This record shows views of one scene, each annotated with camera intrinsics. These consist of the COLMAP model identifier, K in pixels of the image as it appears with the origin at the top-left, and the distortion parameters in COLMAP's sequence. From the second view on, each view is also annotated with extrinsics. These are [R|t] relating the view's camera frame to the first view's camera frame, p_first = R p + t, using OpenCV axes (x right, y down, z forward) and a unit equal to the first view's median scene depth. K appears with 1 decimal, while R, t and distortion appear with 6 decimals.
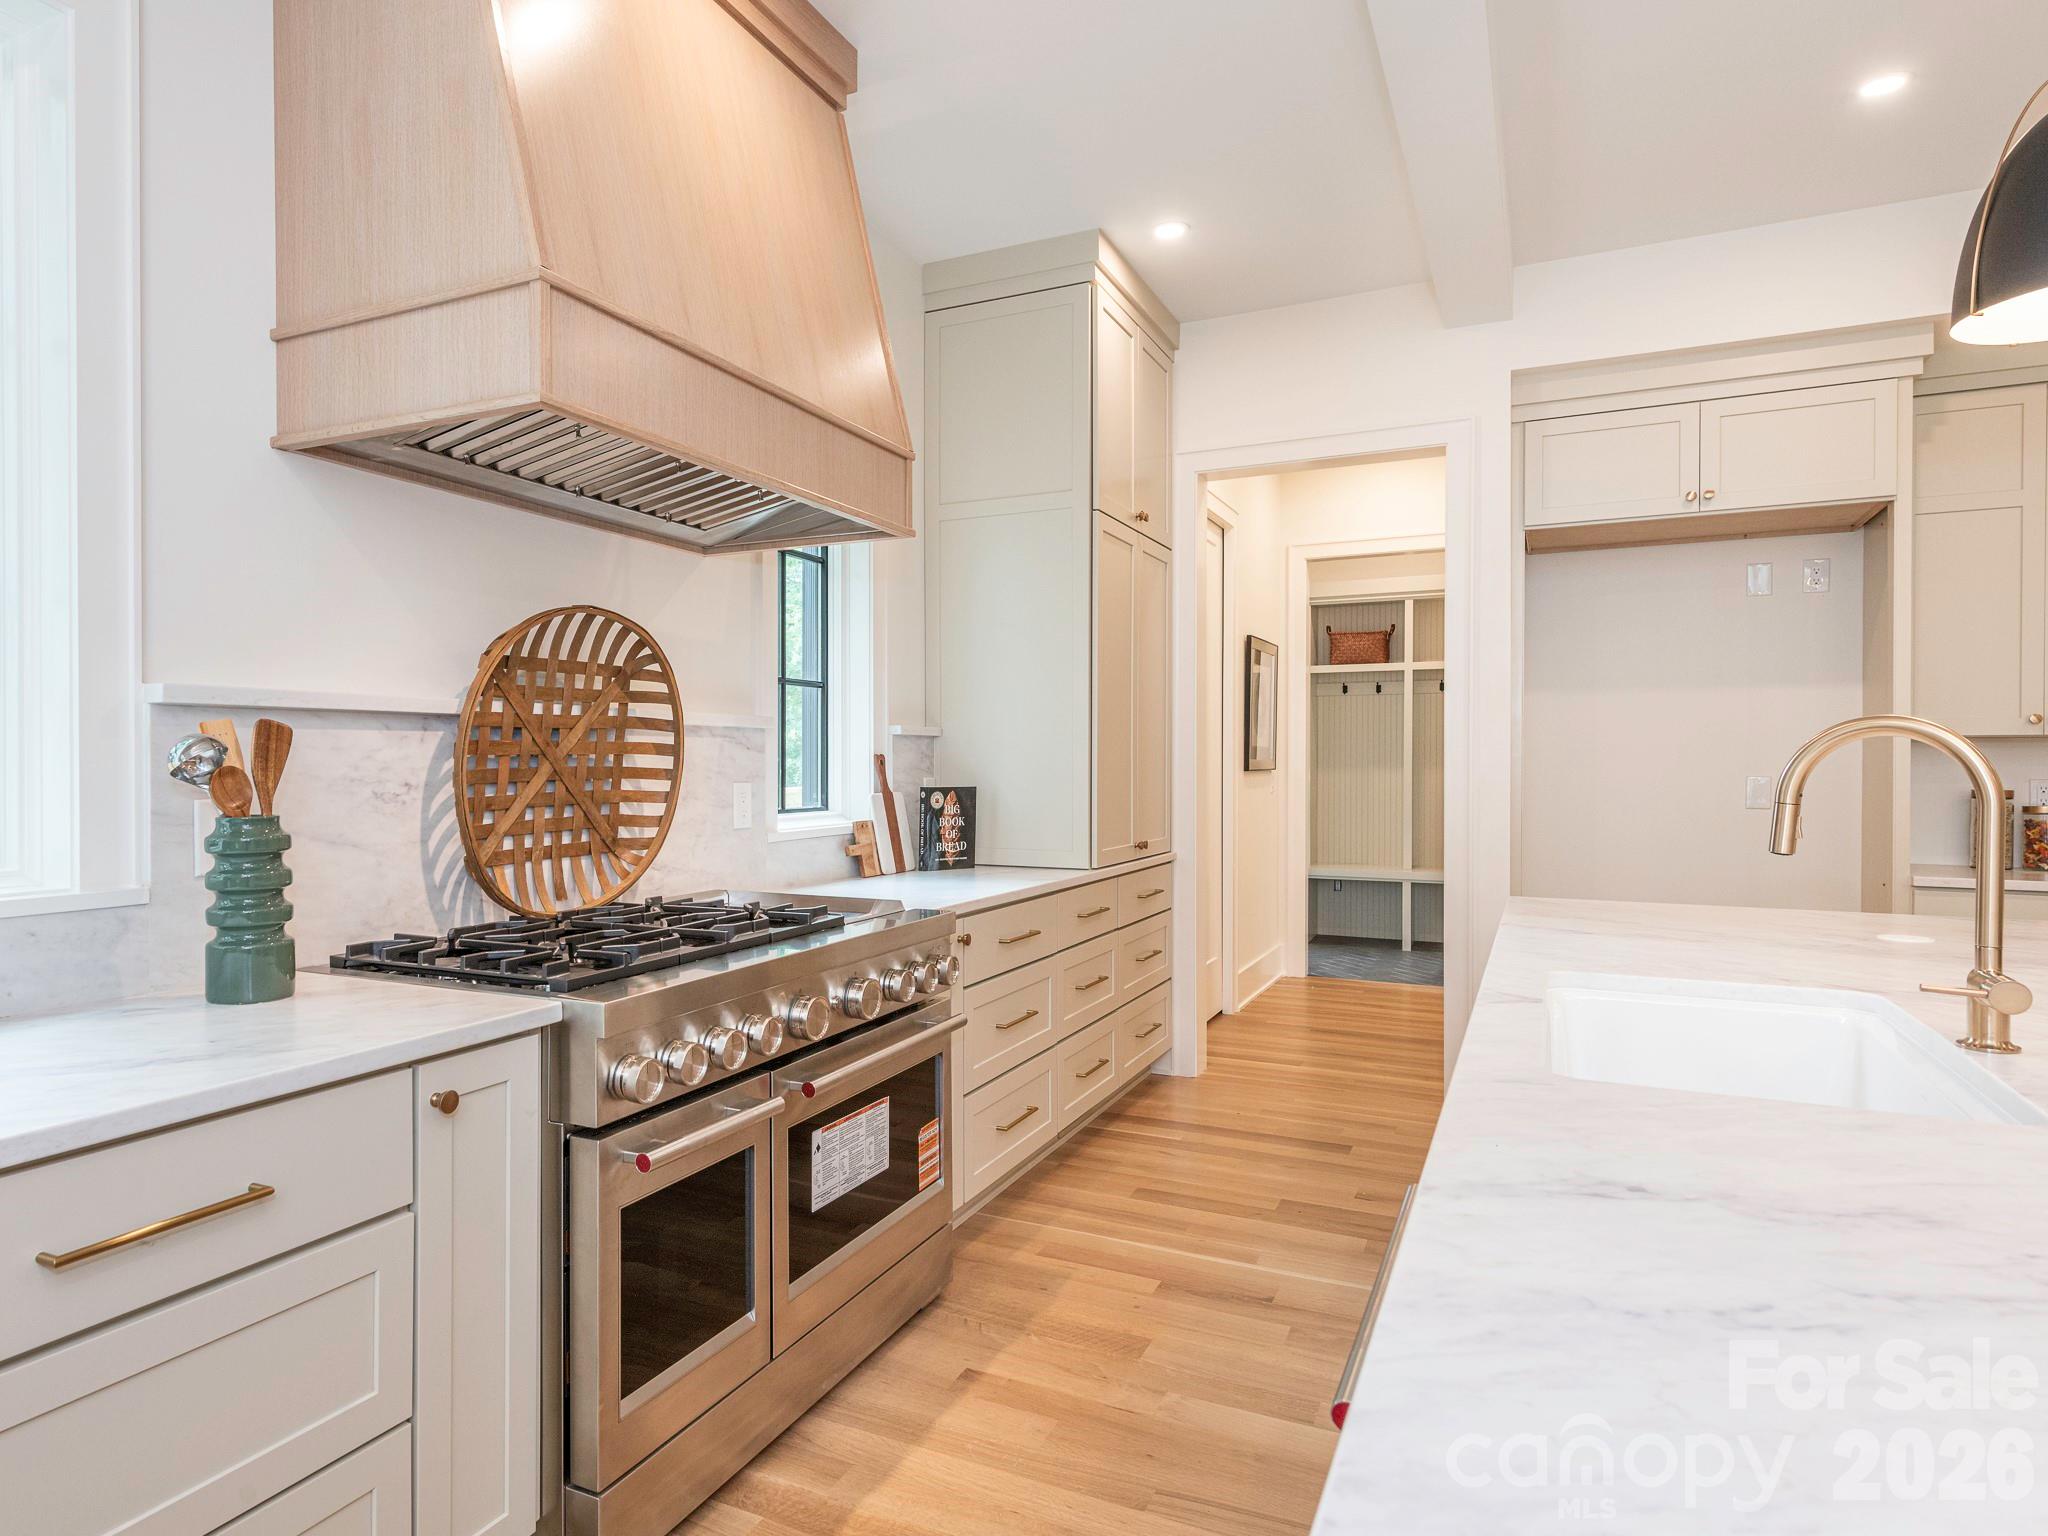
lens RADIAL K [[1220.4, 0, 921.2], [0, 1220.4, 768.1], [0, 0, 1]] dist [0.002217, -0.001492]
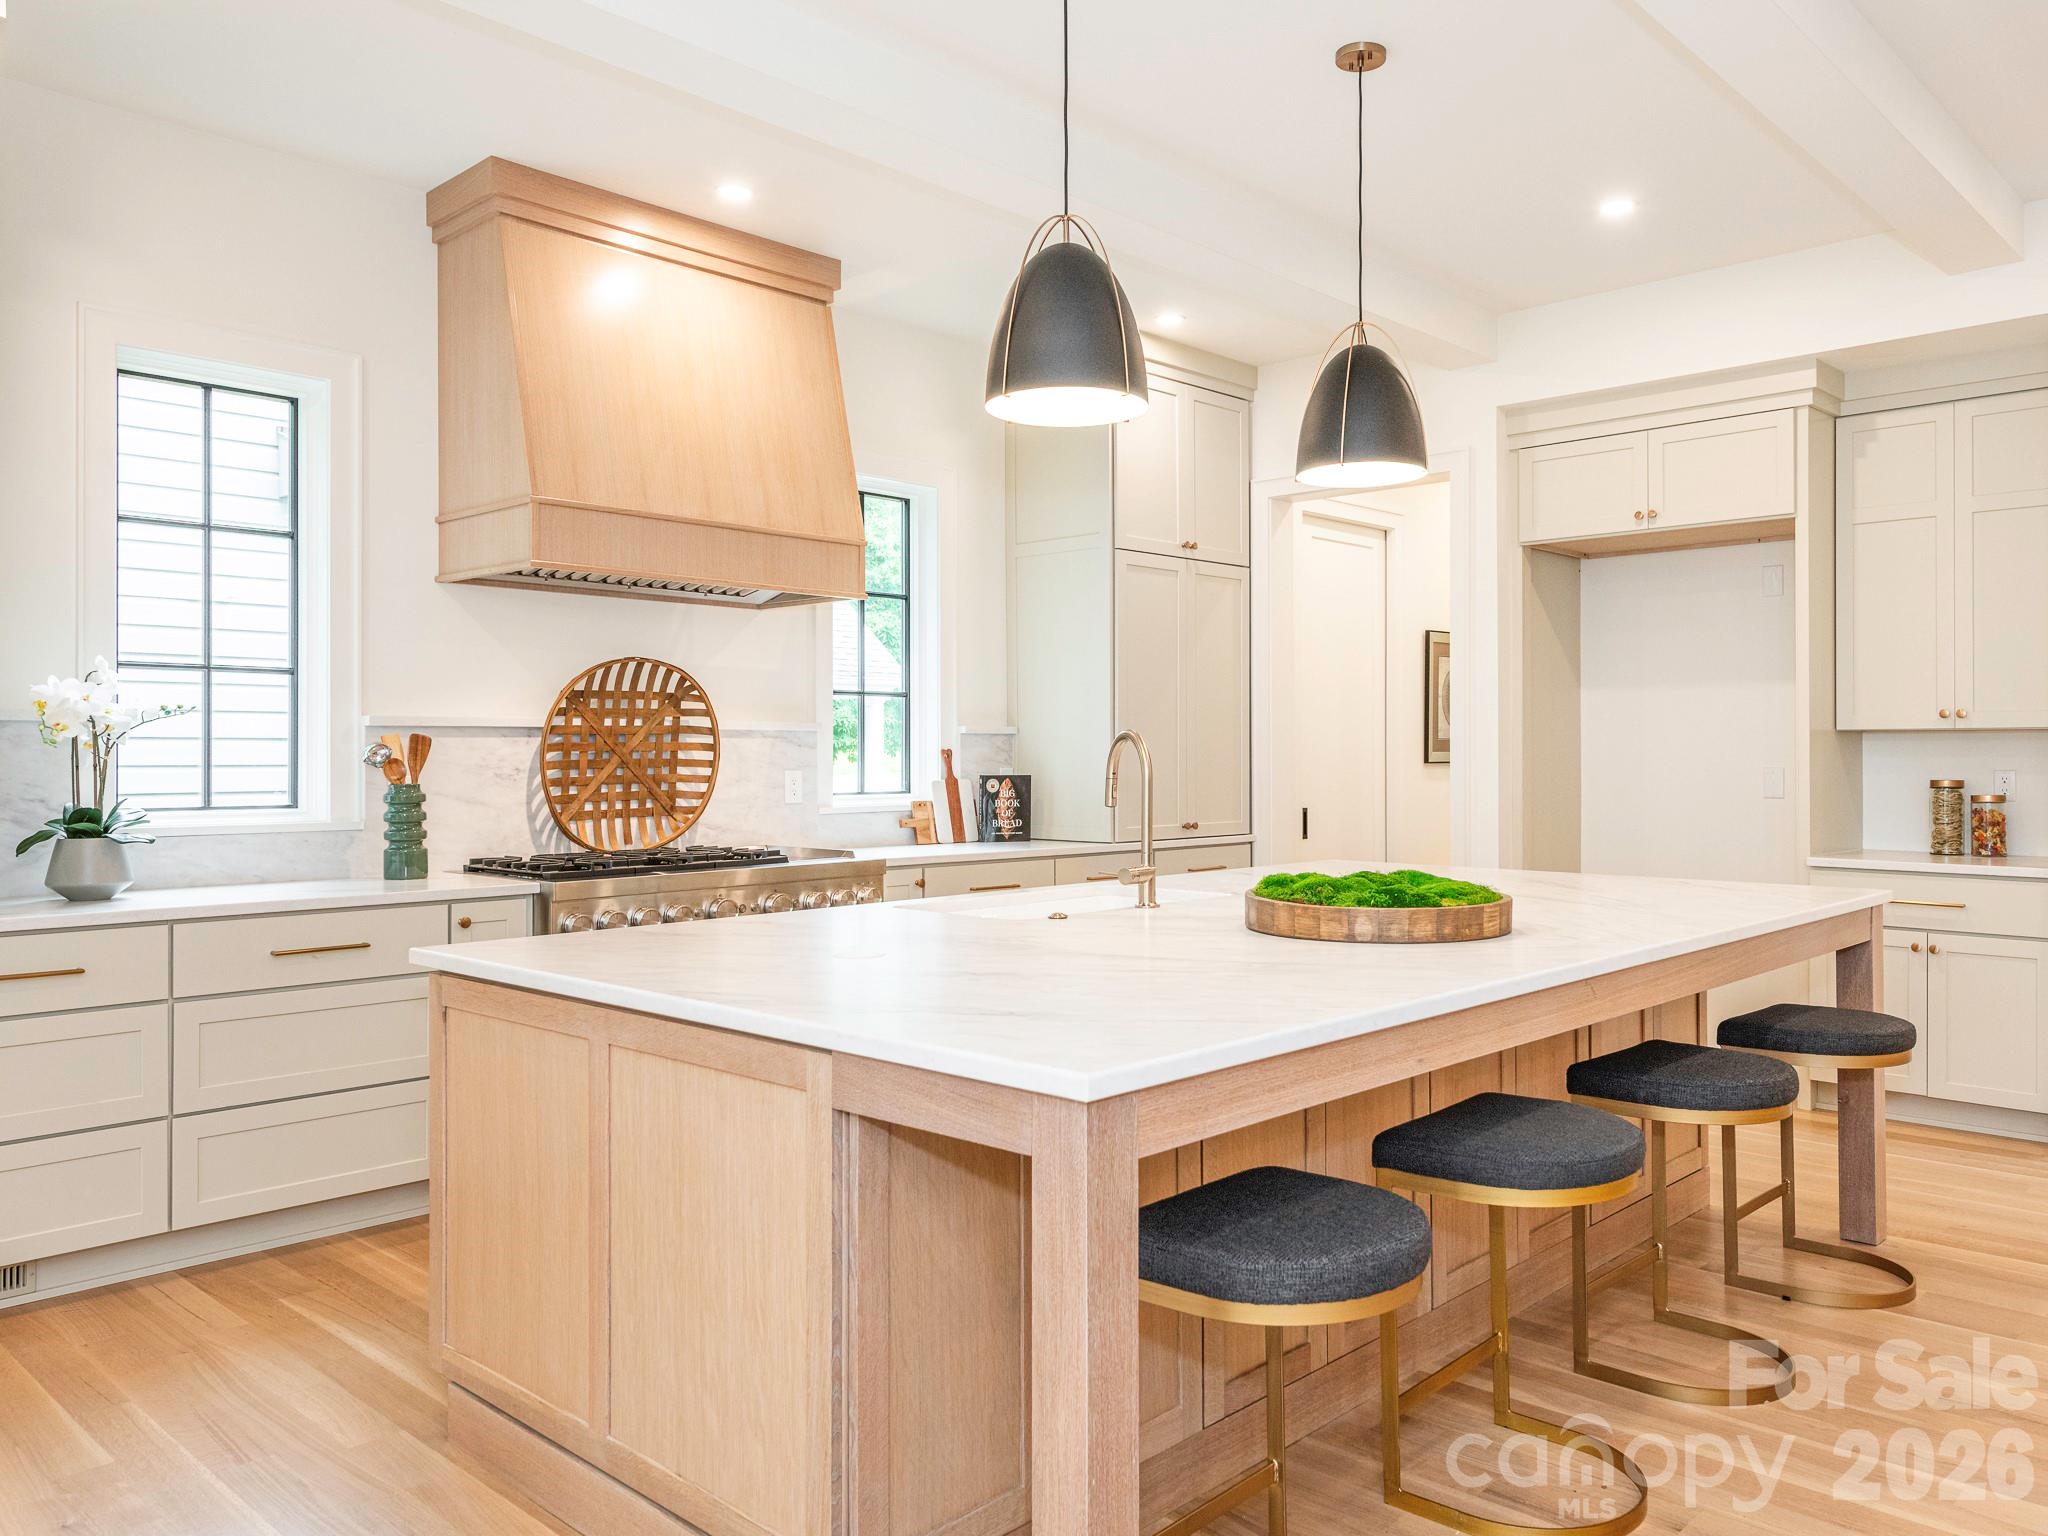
lens RADIAL K [[1516.7, 0, 1088.4], [0, 1516.7, 755.1], [0, 0, 1]] dist [0.003154, -0.009826]
pose [[0.964415, -0.001275, -0.264388, 0.753180], [0.000093, 0.999990, -0.004483, 0.002825], [0.264391, 0.004299, 0.964406, -0.688051]]
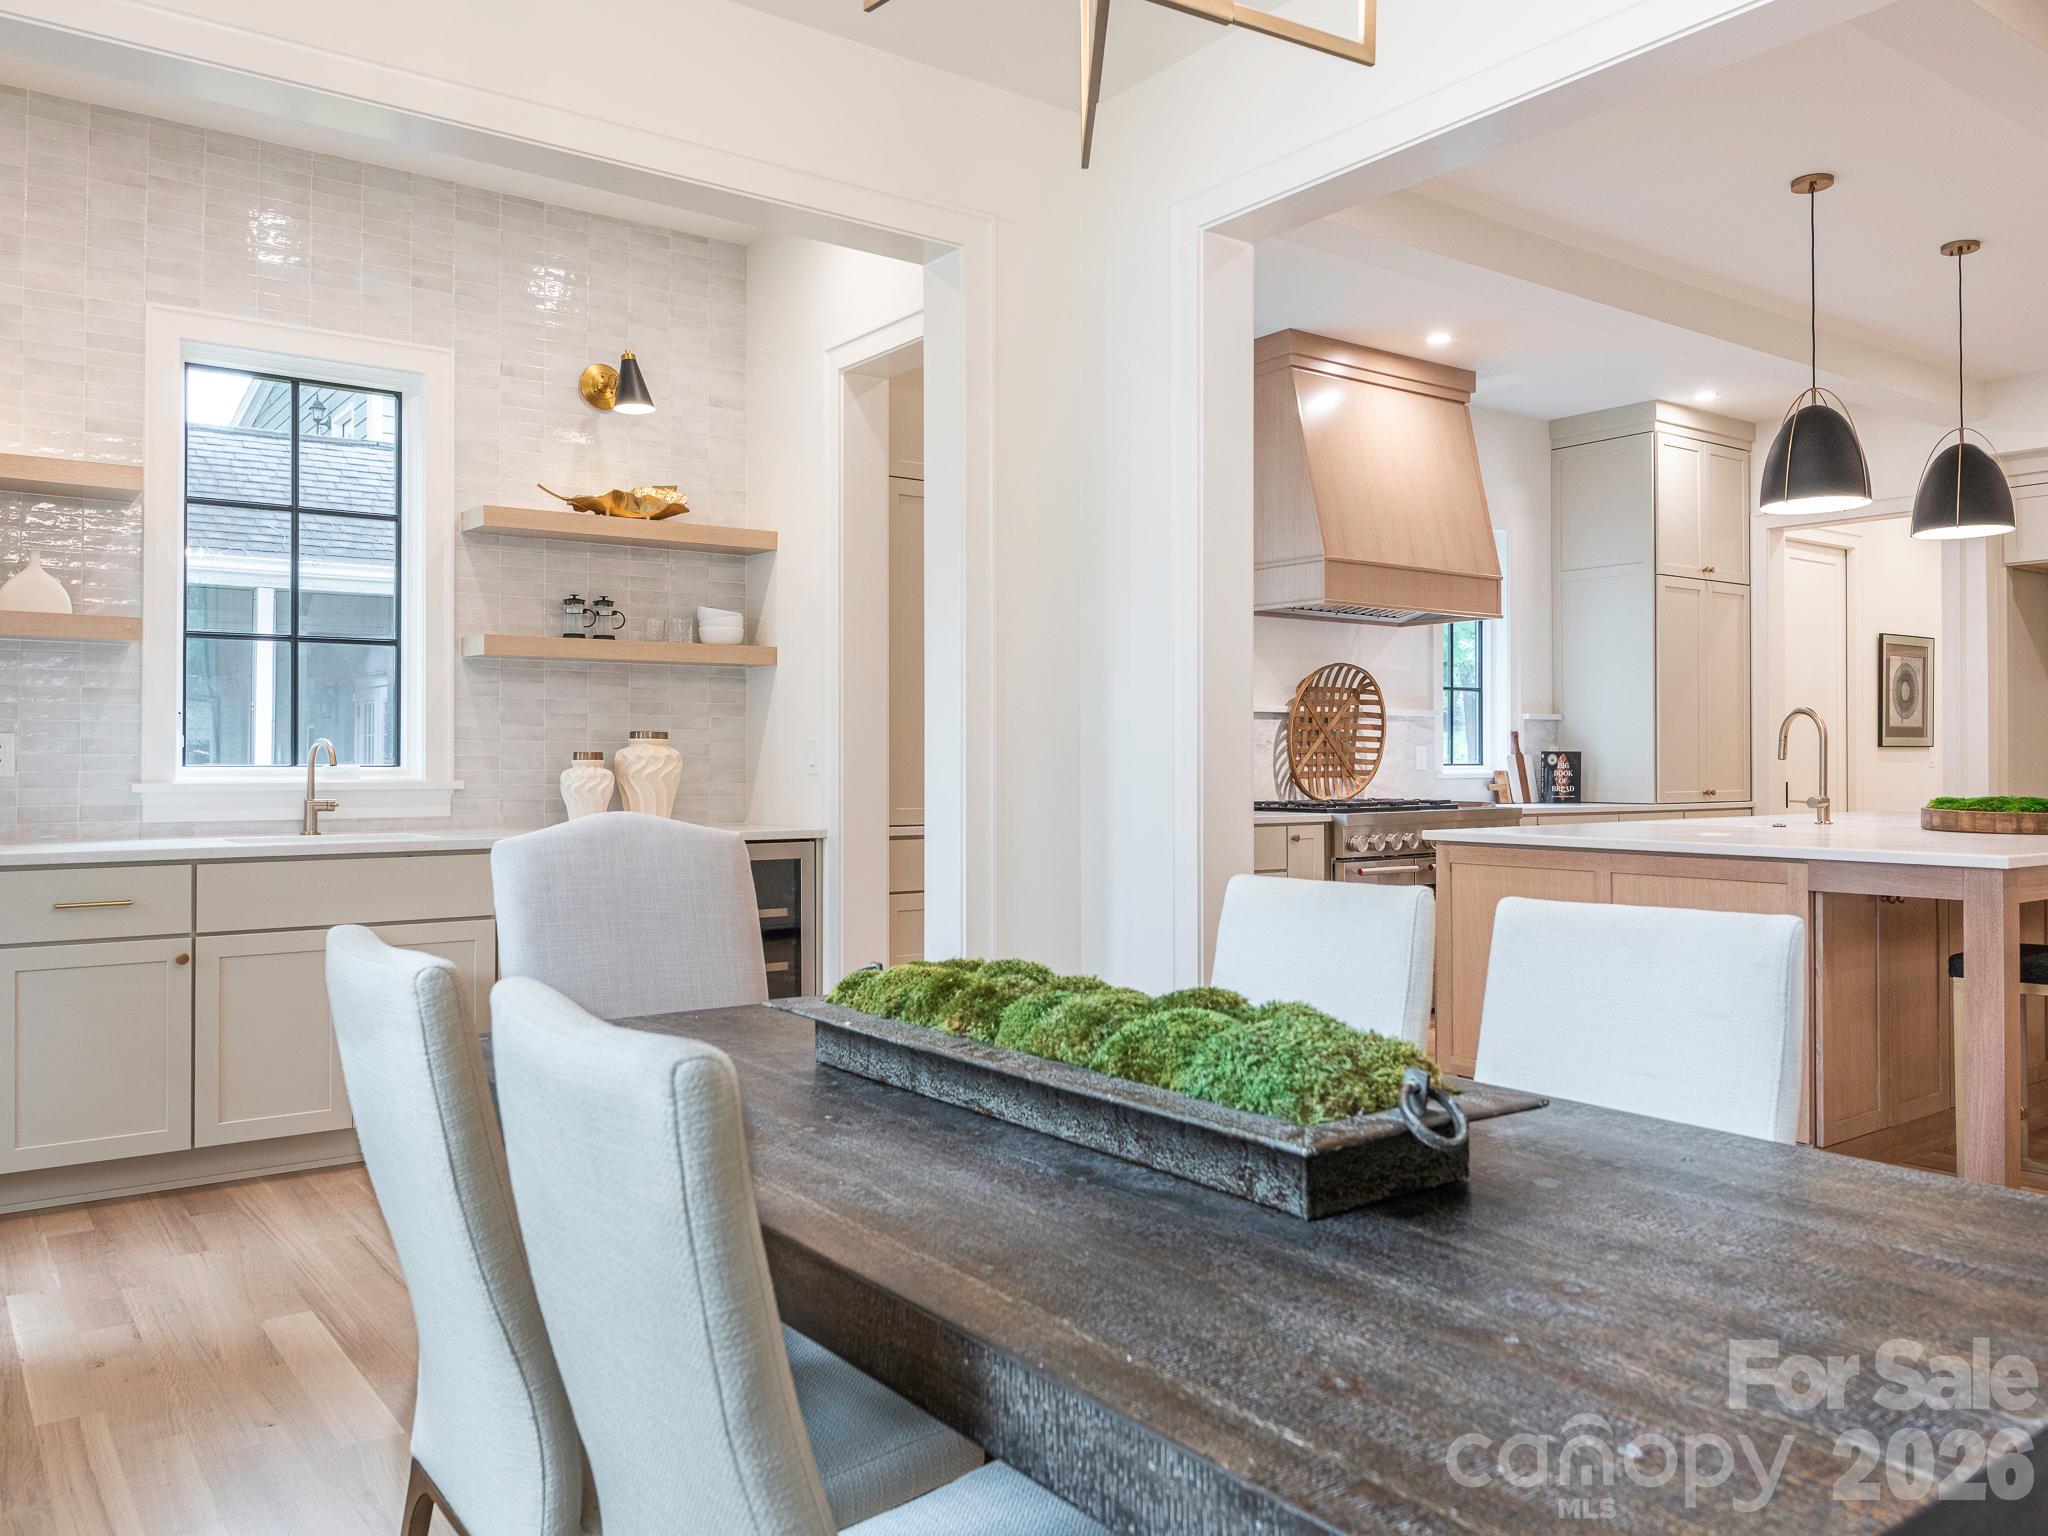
lens RADIAL K [[1516.7, 0, 1035.4], [0, 1516.7, 747.9], [0, 0, 1]] dist [0.003154, -0.009826]
pose [[0.894316, -0.002937, -0.447426, 0.435956], [-0.002413, 0.999932, -0.011387, 0.051666], [0.447429, 0.011263, 0.894248, -1.607528]]
